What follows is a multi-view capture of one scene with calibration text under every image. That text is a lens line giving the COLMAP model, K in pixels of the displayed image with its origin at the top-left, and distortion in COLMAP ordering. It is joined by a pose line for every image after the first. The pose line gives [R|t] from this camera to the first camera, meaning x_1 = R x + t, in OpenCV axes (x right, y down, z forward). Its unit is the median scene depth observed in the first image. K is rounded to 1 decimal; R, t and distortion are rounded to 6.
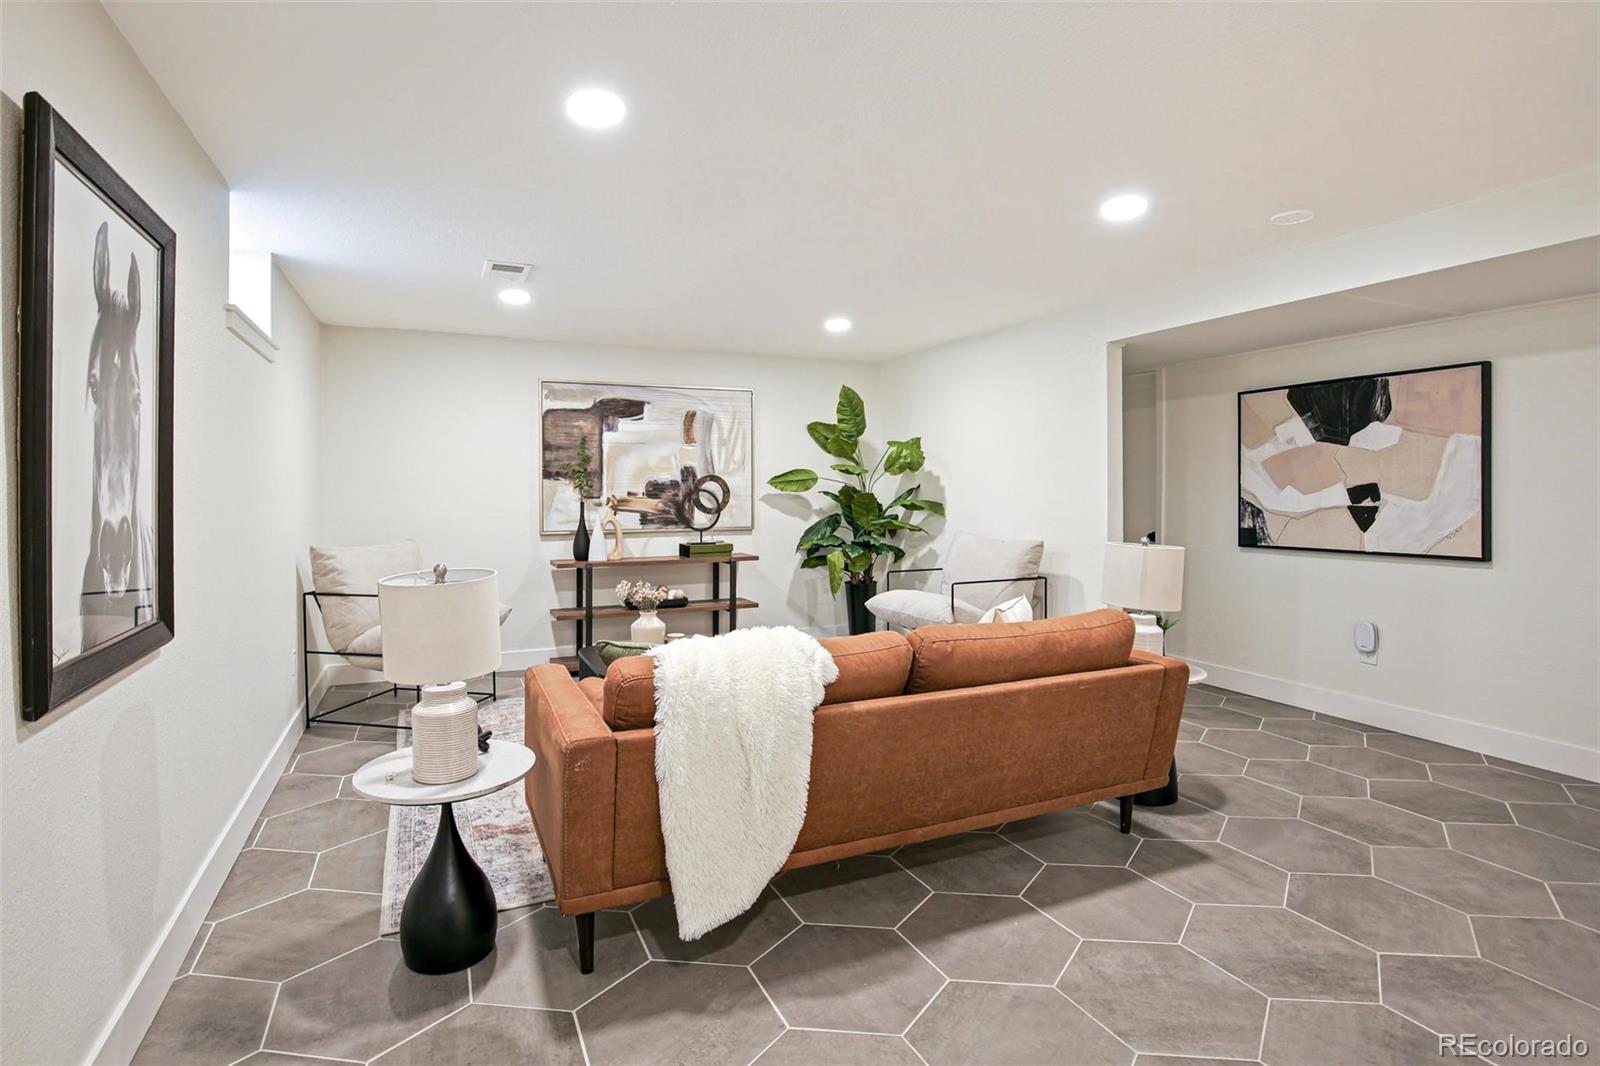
lens RADIAL K [[775.6, 0, 783.0], [0, 775.6, 490.9], [0, 0, 1]] dist [-0.005519, 0.003534]
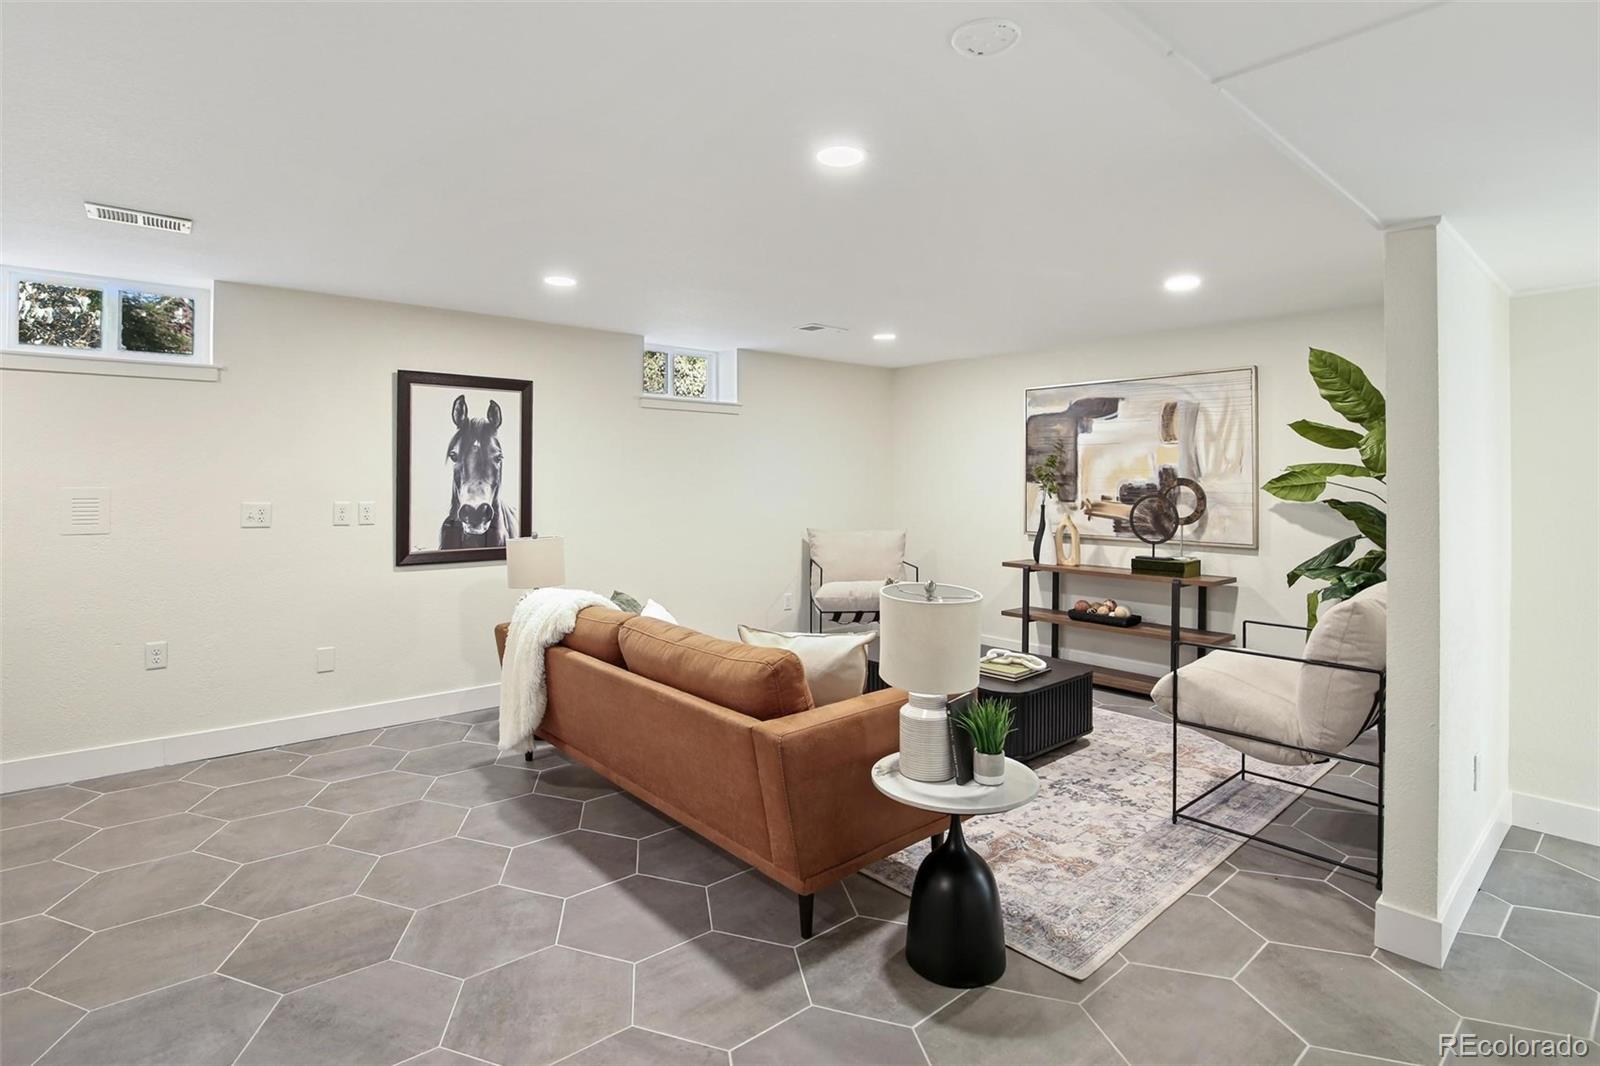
lens RADIAL K [[775.6, 0, 796.2], [0, 775.6, 484.6], [0, 0, 1]] dist [-0.005519, 0.003534]
pose [[0.304349, 0.009202, -0.952516, 0.585451], [-0.007364, 0.999946, 0.007307, -0.016747], [0.952532, 0.004791, 0.304400, 0.361895]]
